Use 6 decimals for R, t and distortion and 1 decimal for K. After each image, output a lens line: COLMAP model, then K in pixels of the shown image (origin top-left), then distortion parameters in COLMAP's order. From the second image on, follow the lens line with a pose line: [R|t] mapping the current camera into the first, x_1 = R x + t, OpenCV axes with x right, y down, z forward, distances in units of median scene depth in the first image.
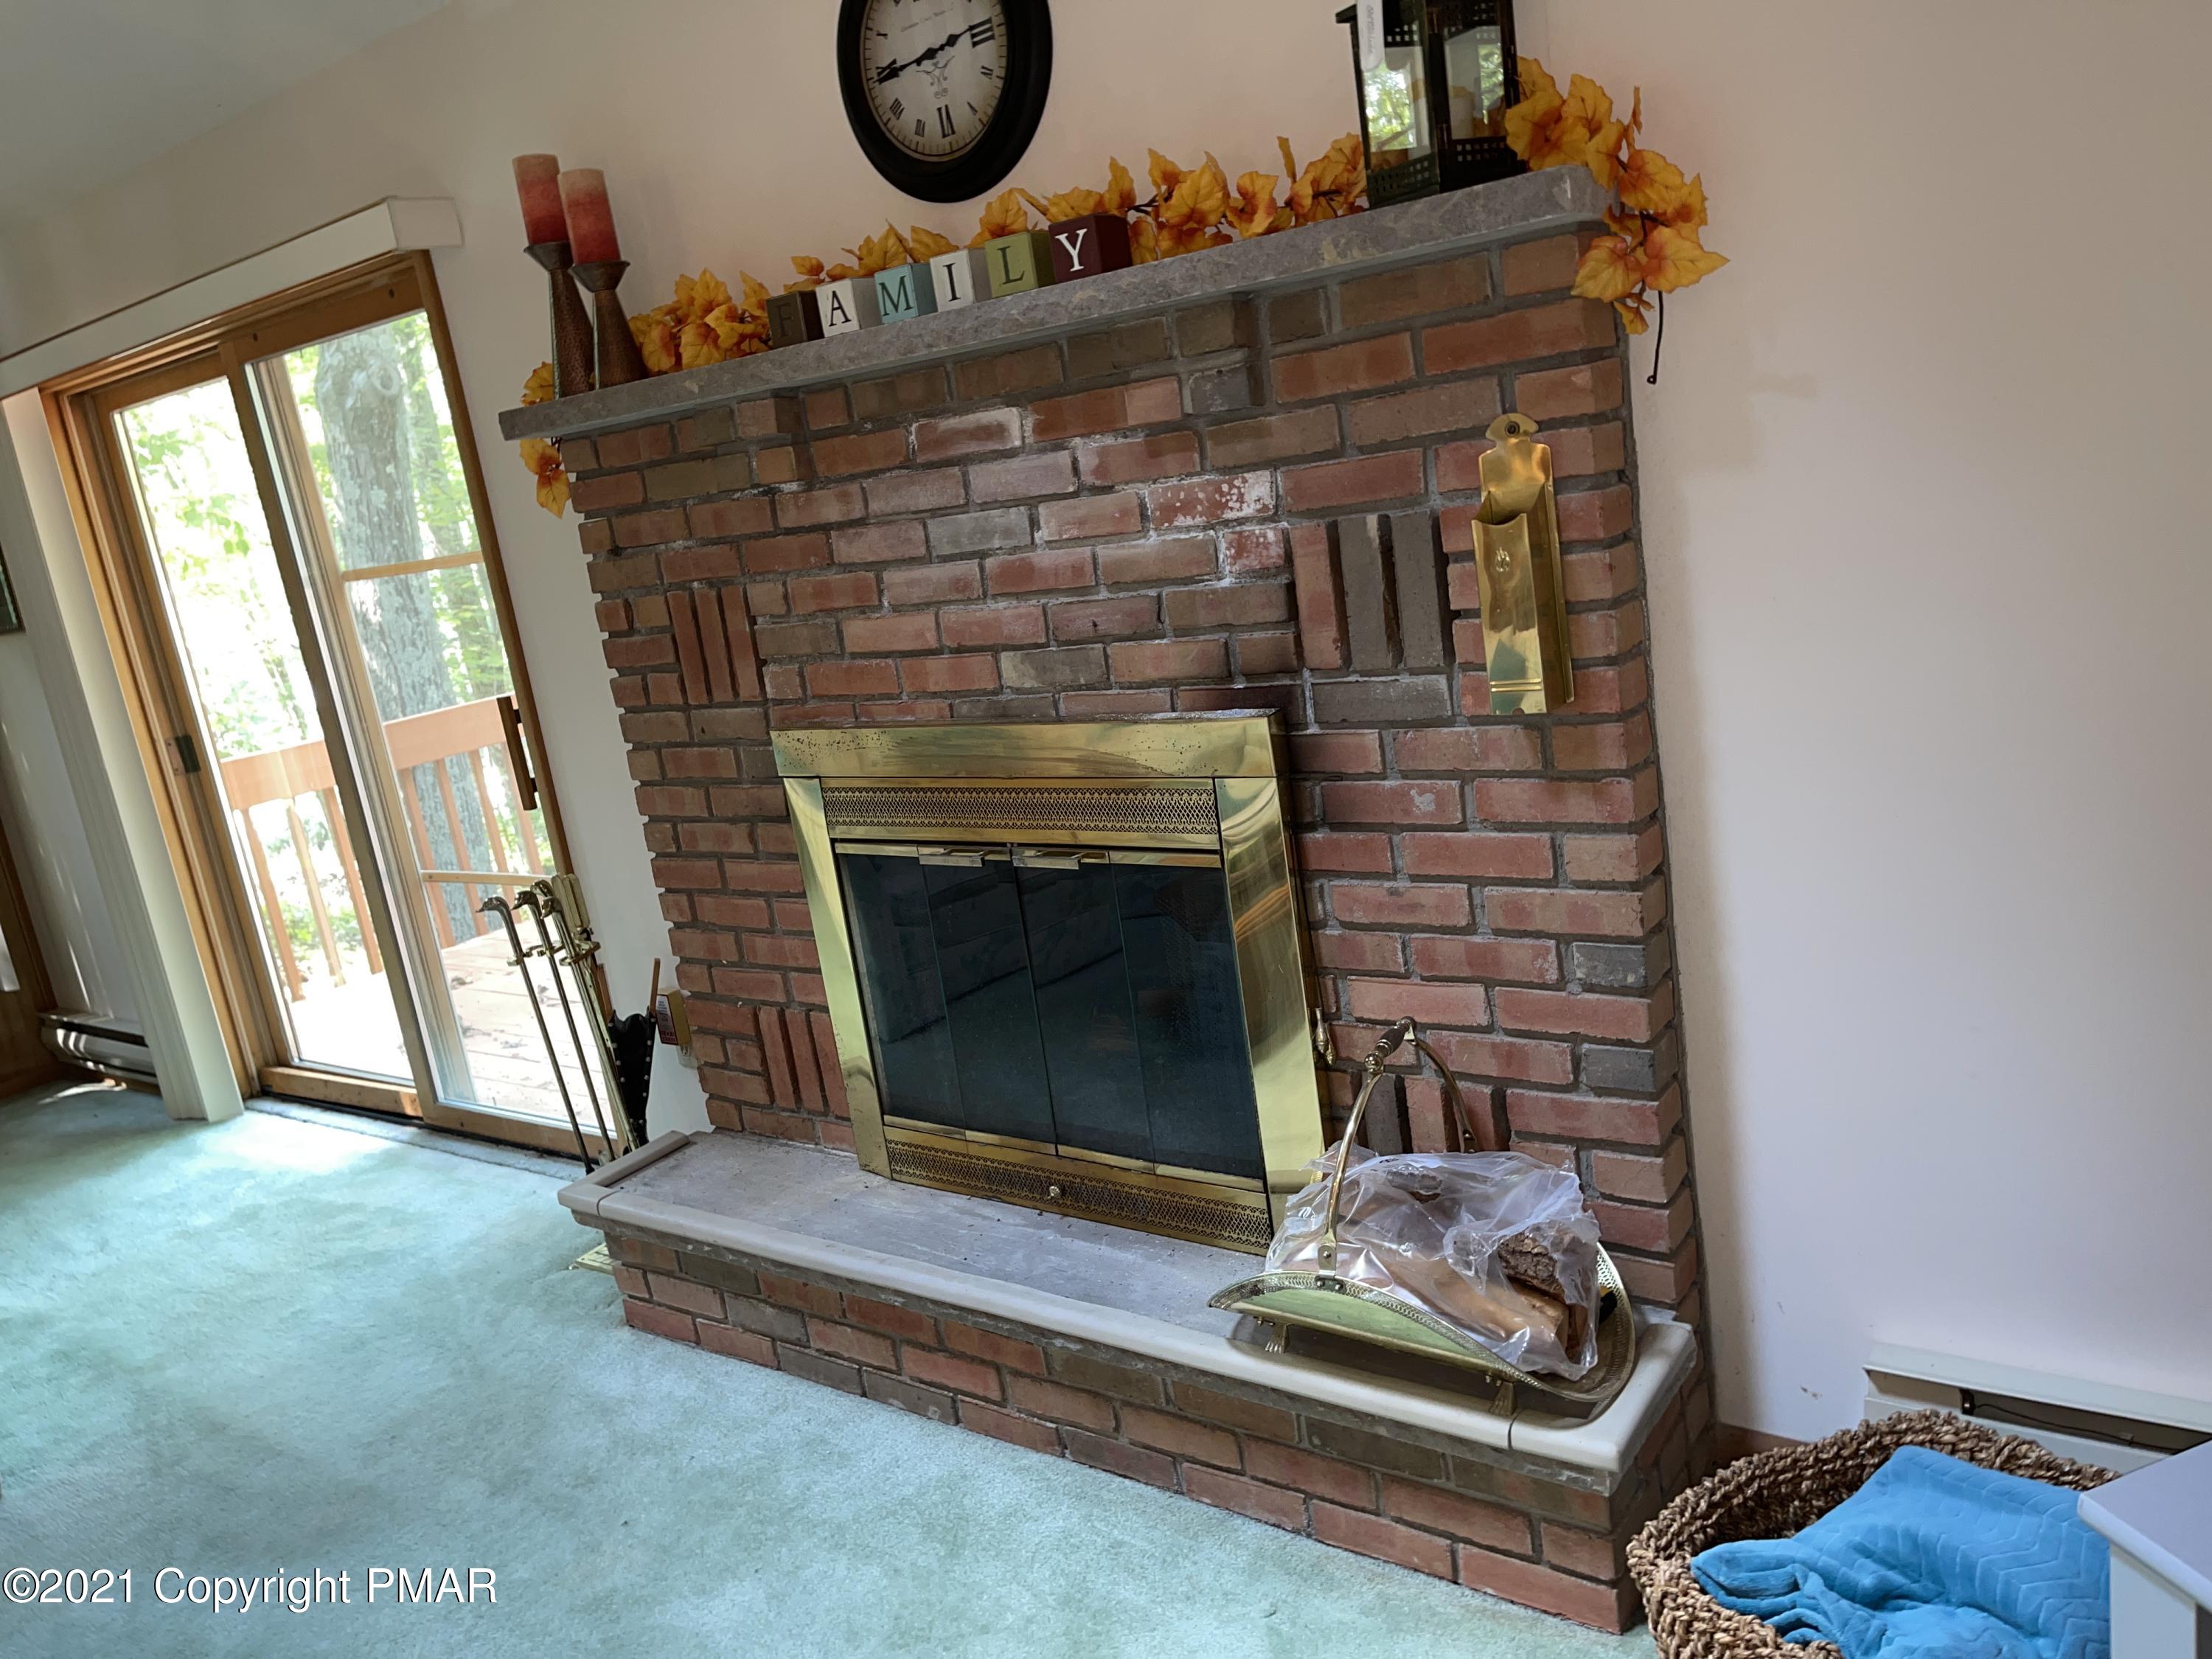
lens RADIAL K [[1691.1, 0, 1115.0], [0, 1691.1, 833.6], [0, 0, 1]] dist [0.078038, -0.087422]
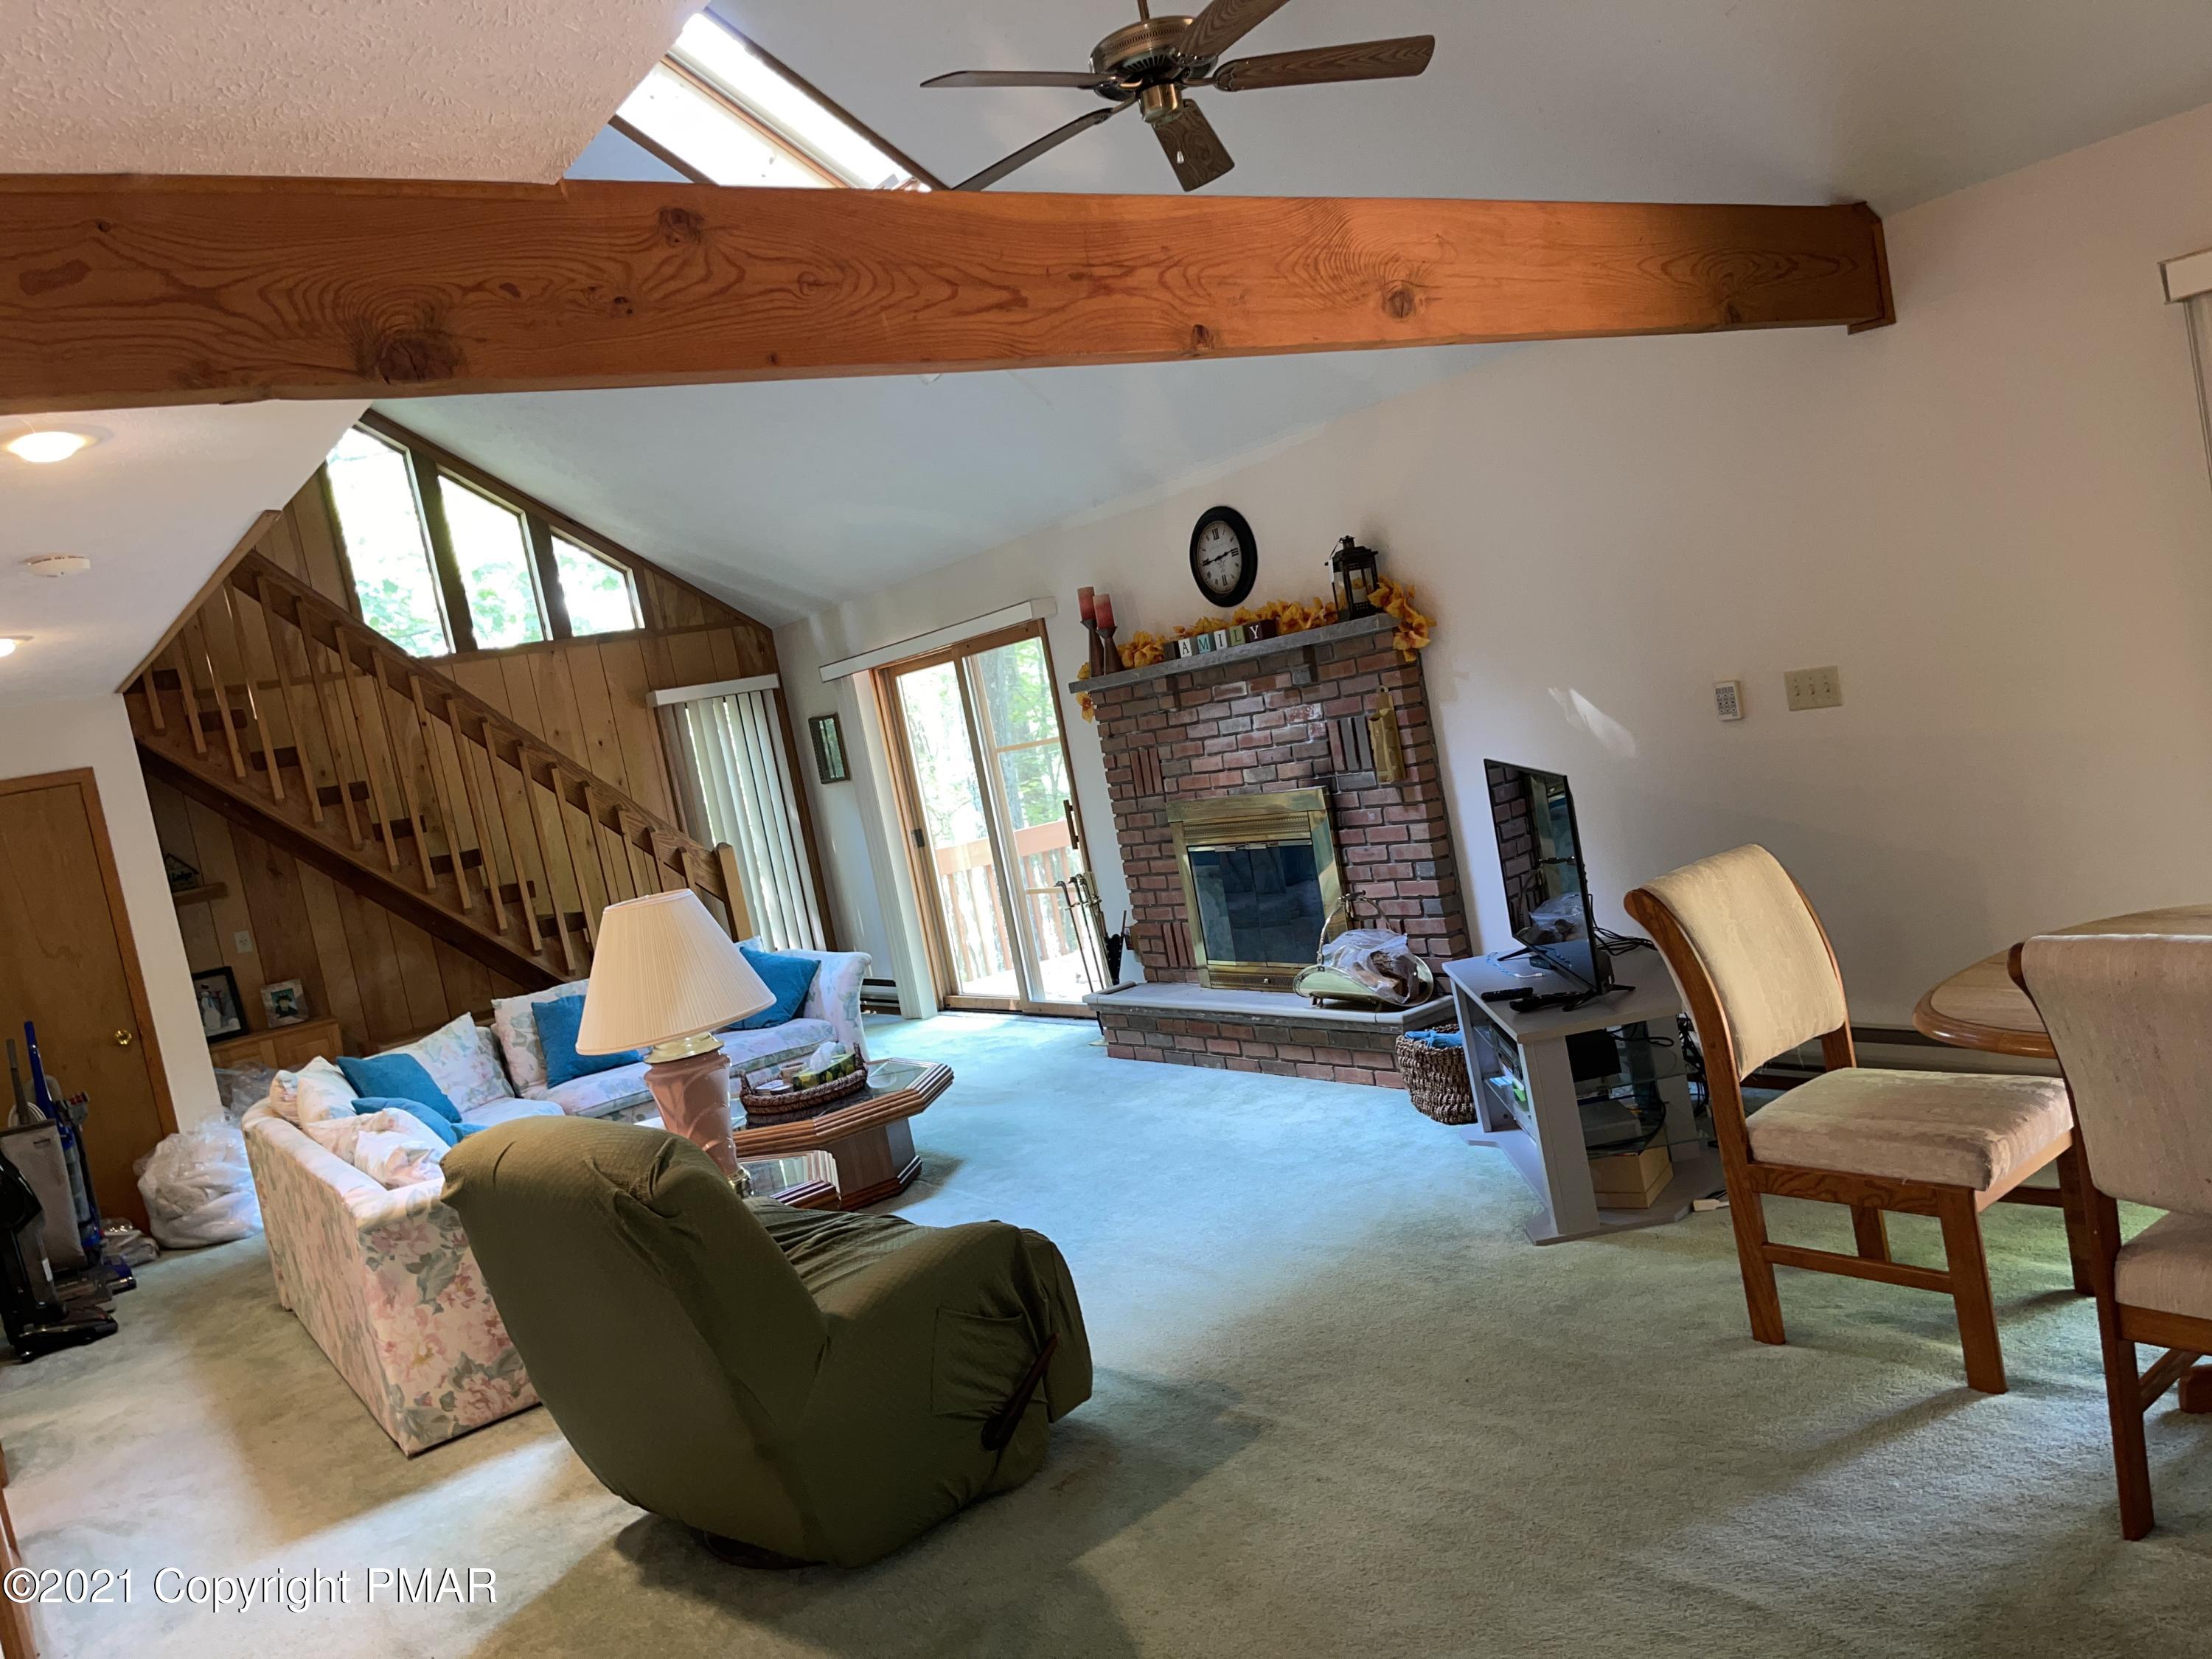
lens RADIAL K [[1691.1, 0, 1115.0], [0, 1691.1, 833.6], [0, 0, 1]] dist [0.078038, -0.087422]
pose [[0.953512, -0.005830, -0.301299, 0.528453], [-0.024374, 0.995045, -0.096388, 0.247994], [0.300369, 0.099251, 0.948645, -1.536724]]
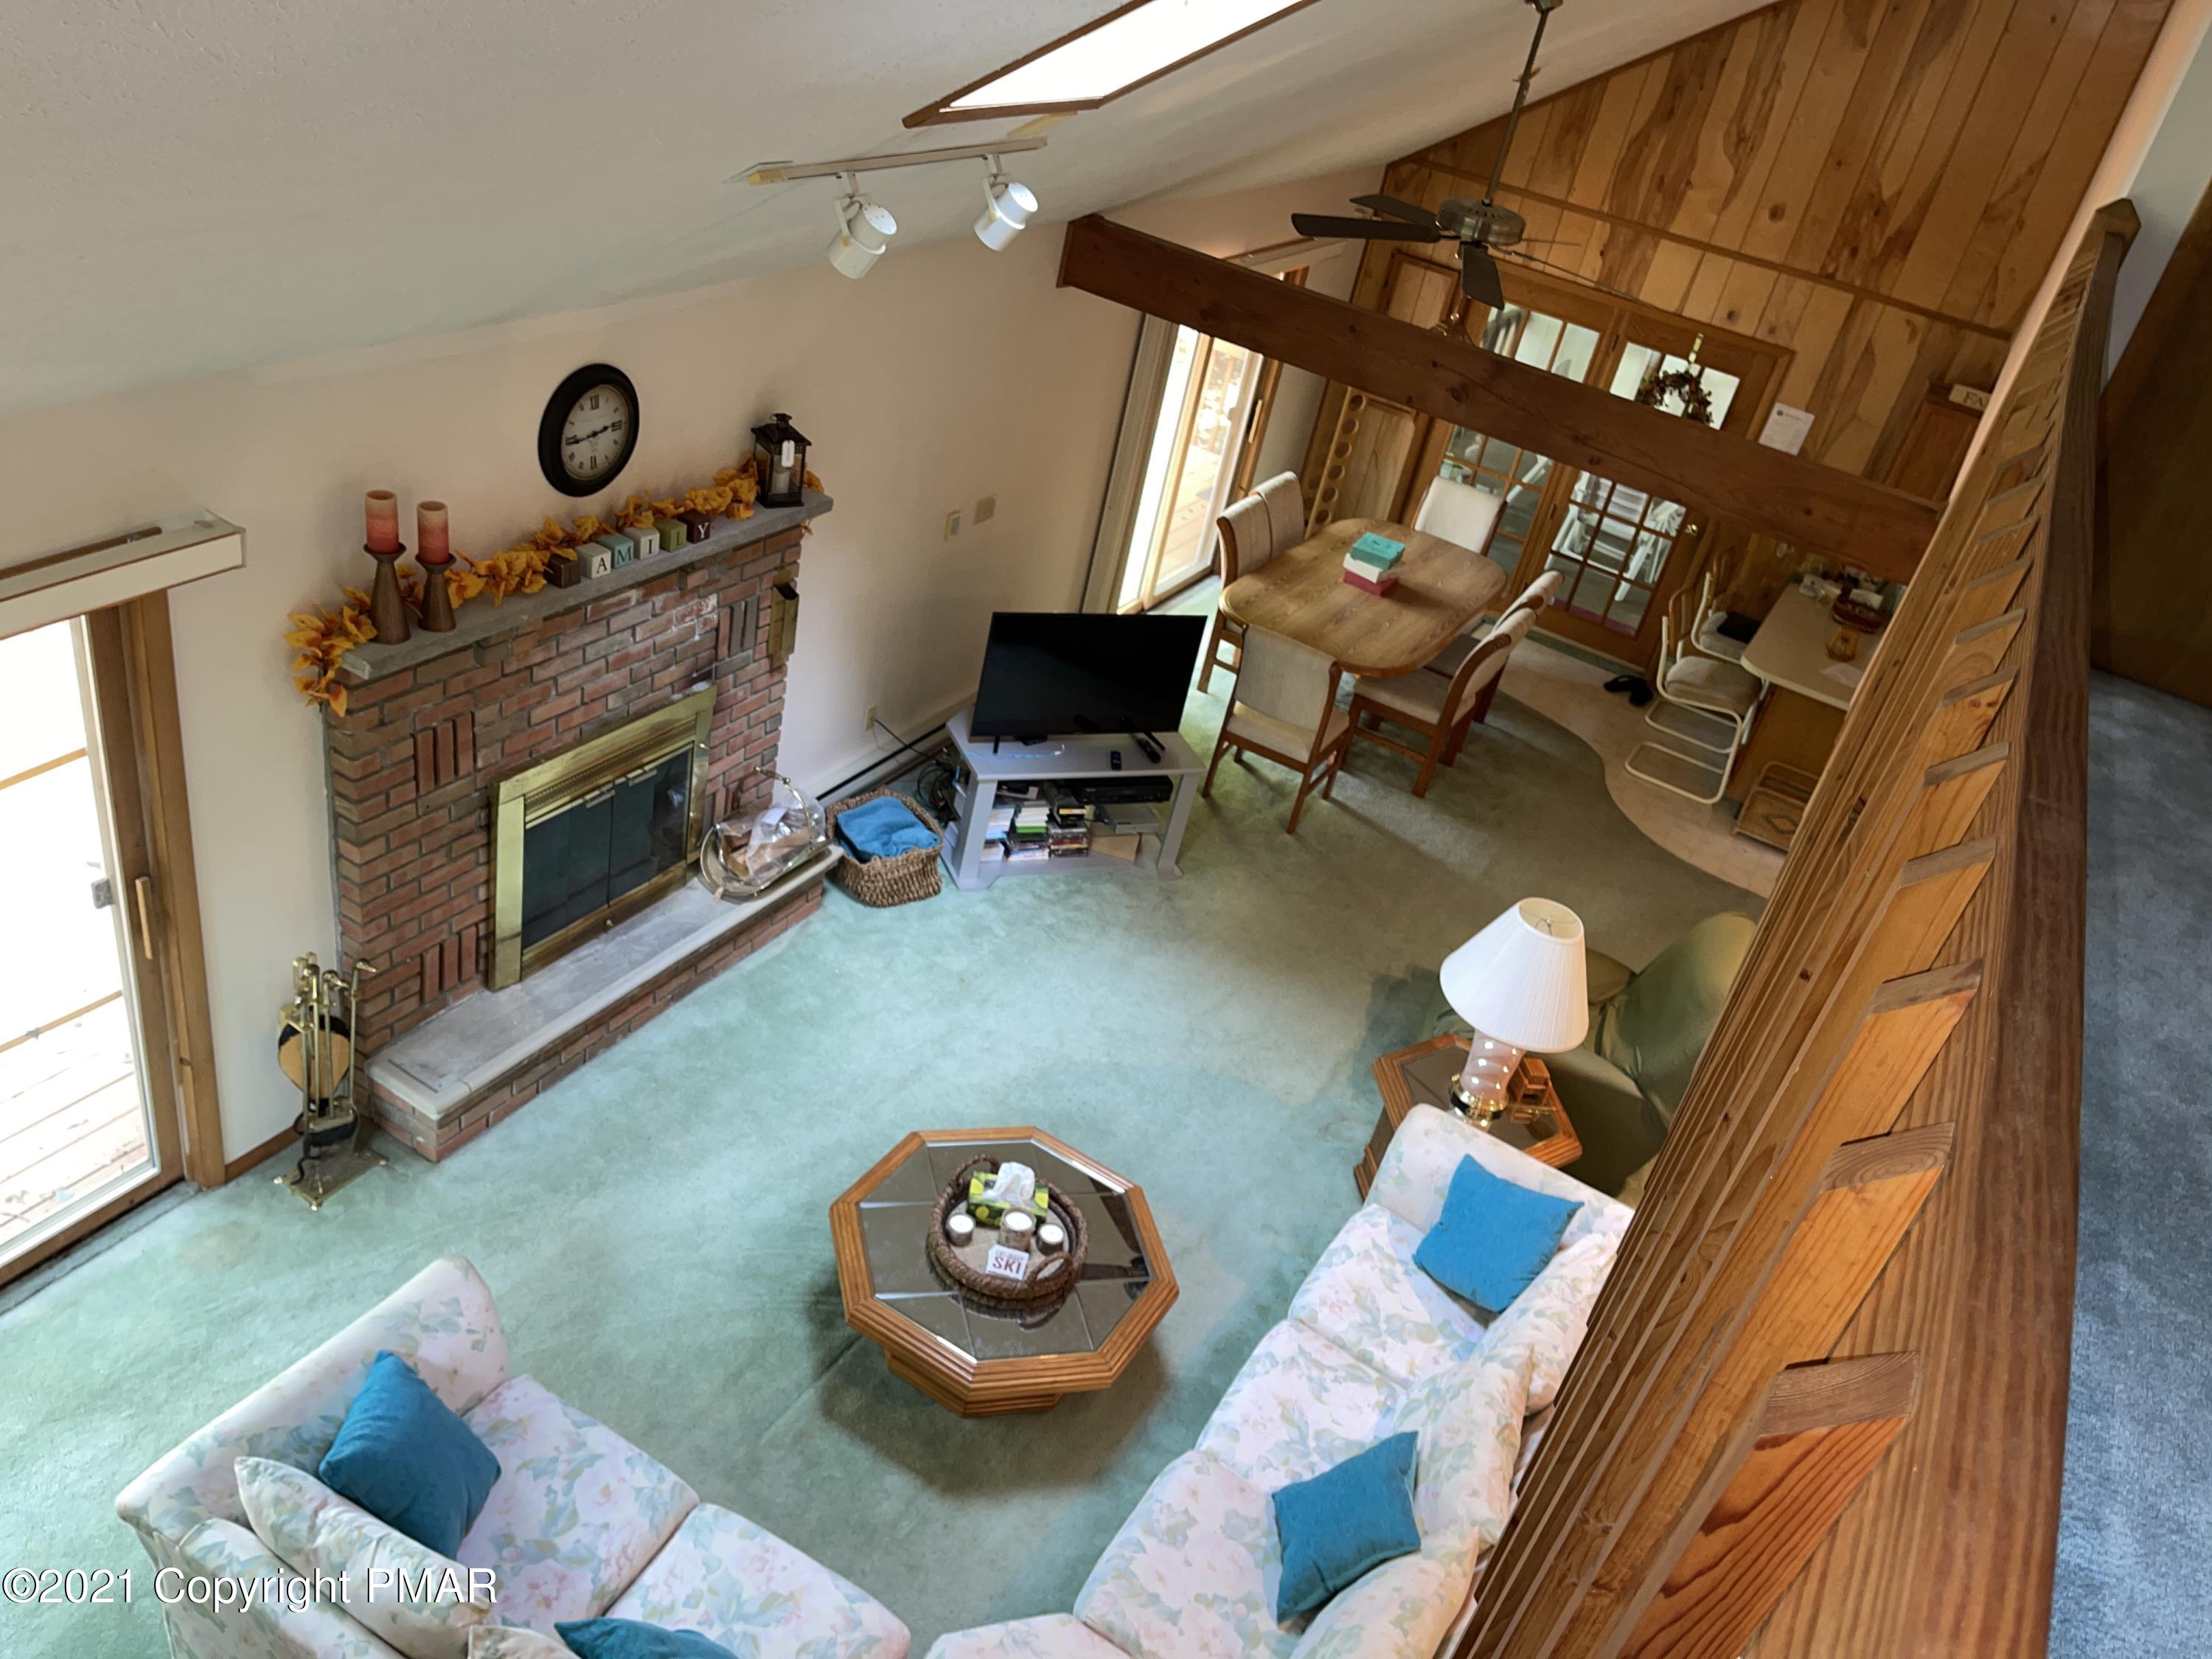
lens RADIAL K [[1691.1, 0, 1115.0], [0, 1691.1, 833.6], [0, 0, 1]] dist [0.078038, -0.087422]
pose [[-0.164406, -0.413624, 0.895481, -2.097260], [0.039217, 0.904375, 0.424933, -0.811409], [-0.985613, 0.104980, -0.132463, 0.660850]]
